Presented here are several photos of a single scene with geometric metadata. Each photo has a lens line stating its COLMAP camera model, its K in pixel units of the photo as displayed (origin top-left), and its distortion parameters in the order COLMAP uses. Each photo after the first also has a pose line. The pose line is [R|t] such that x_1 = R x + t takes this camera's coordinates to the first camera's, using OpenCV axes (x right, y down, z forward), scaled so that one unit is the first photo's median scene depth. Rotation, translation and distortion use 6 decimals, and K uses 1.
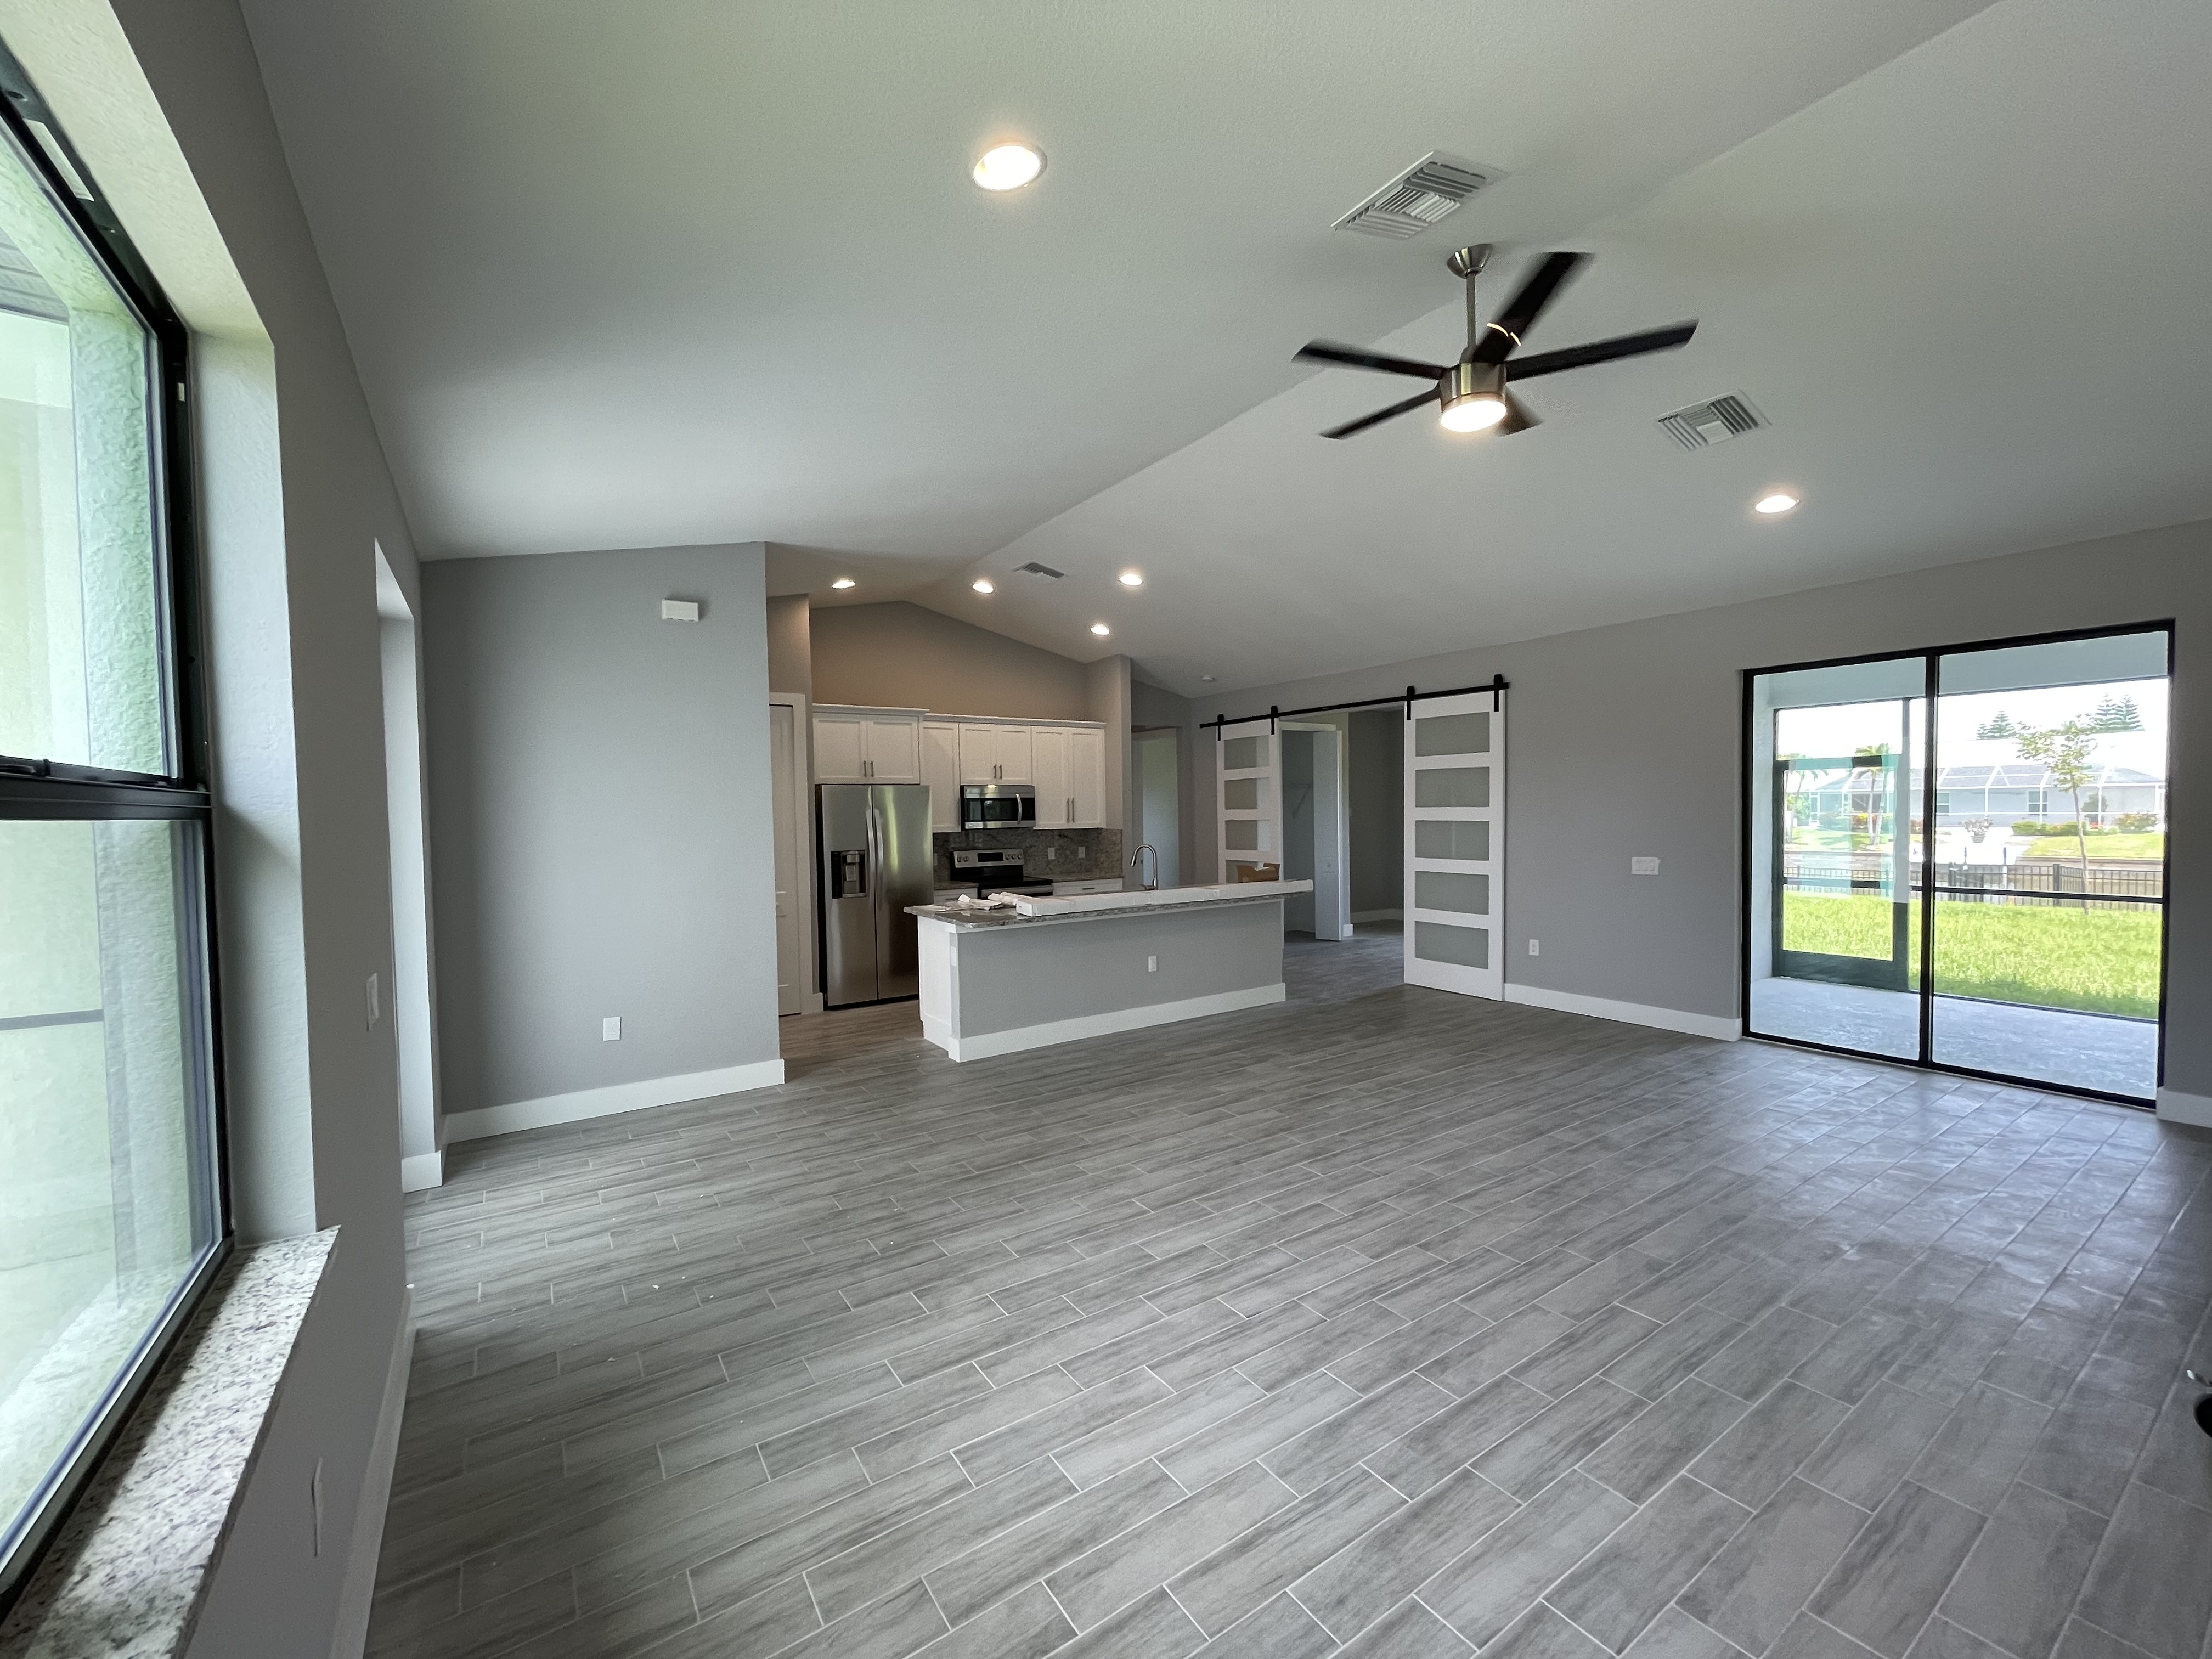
lens RADIAL K [[885.7, 0, 1092.5], [0, 885.7, 832.2], [0, 0, 1]] dist [-0.004254, 0.000856]
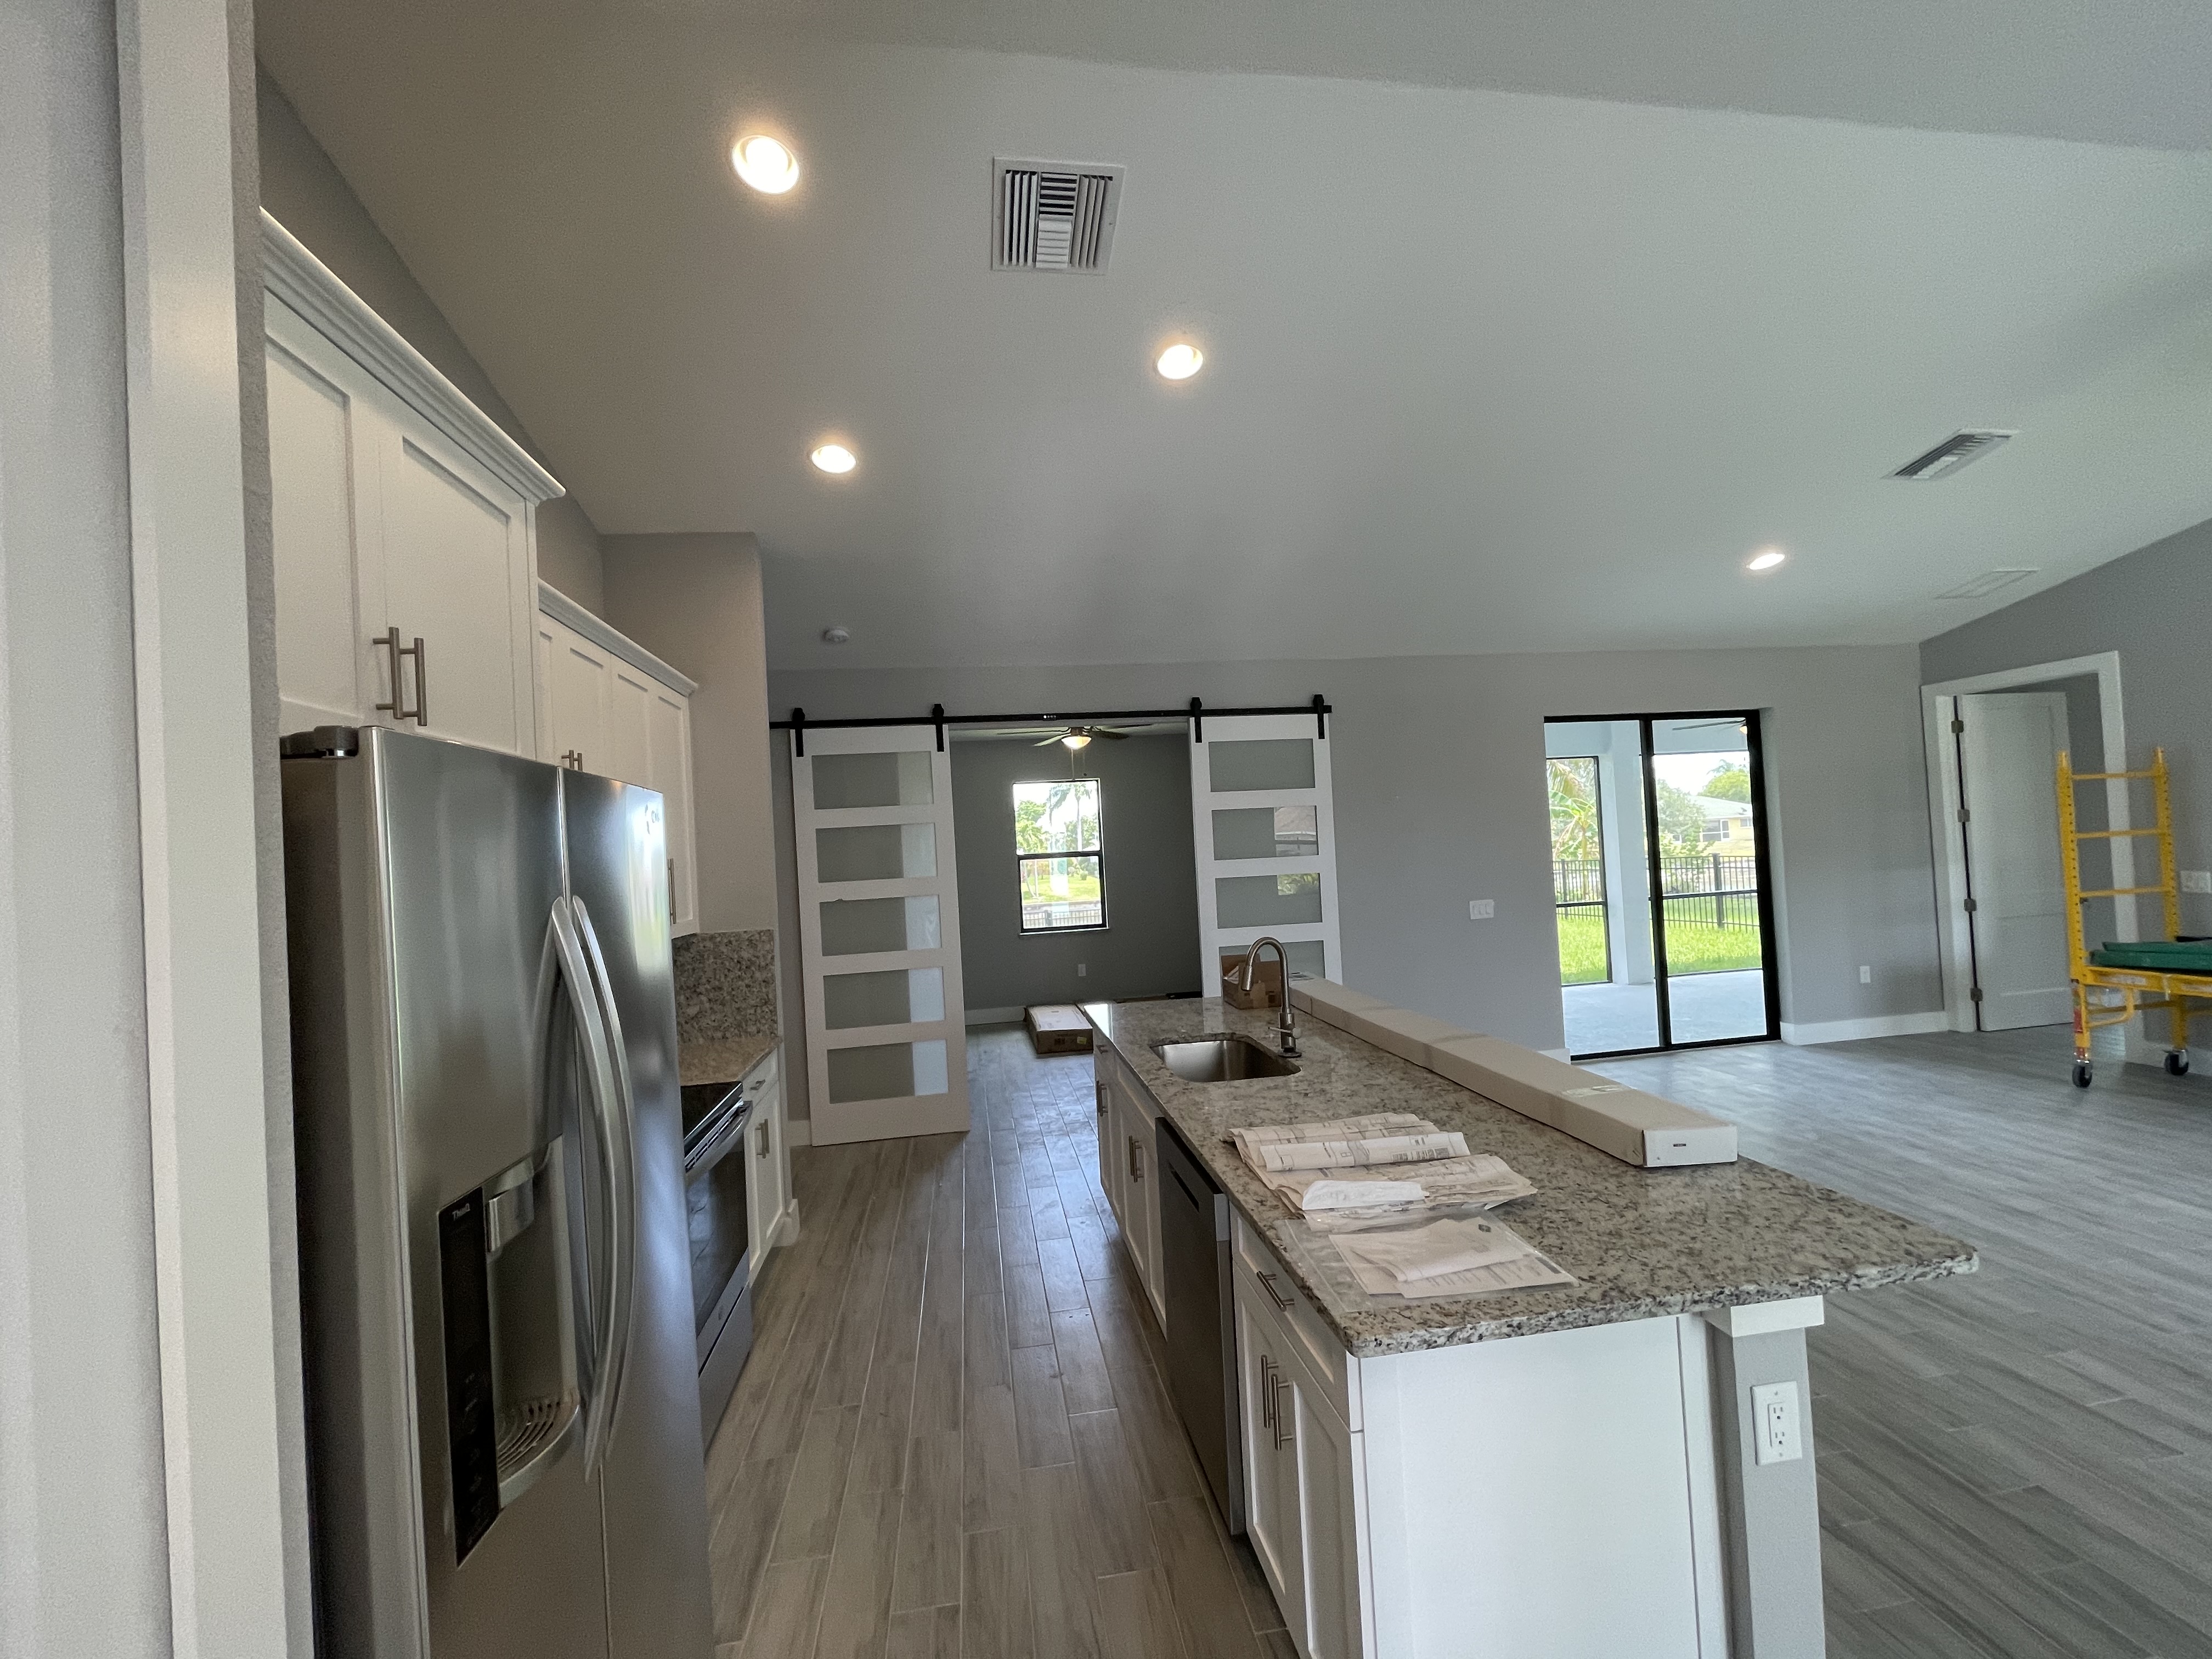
lens RADIAL K [[885.7, 0, 1106.6], [0, 885.7, 836.9], [0, 0, 1]] dist [-0.004254, 0.000856]
pose [[0.424633, 0.011072, 0.905298, -0.369288], [0.072066, 0.996339, -0.045988, -0.022095], [-0.902493, 0.084769, 0.422281, 0.833536]]
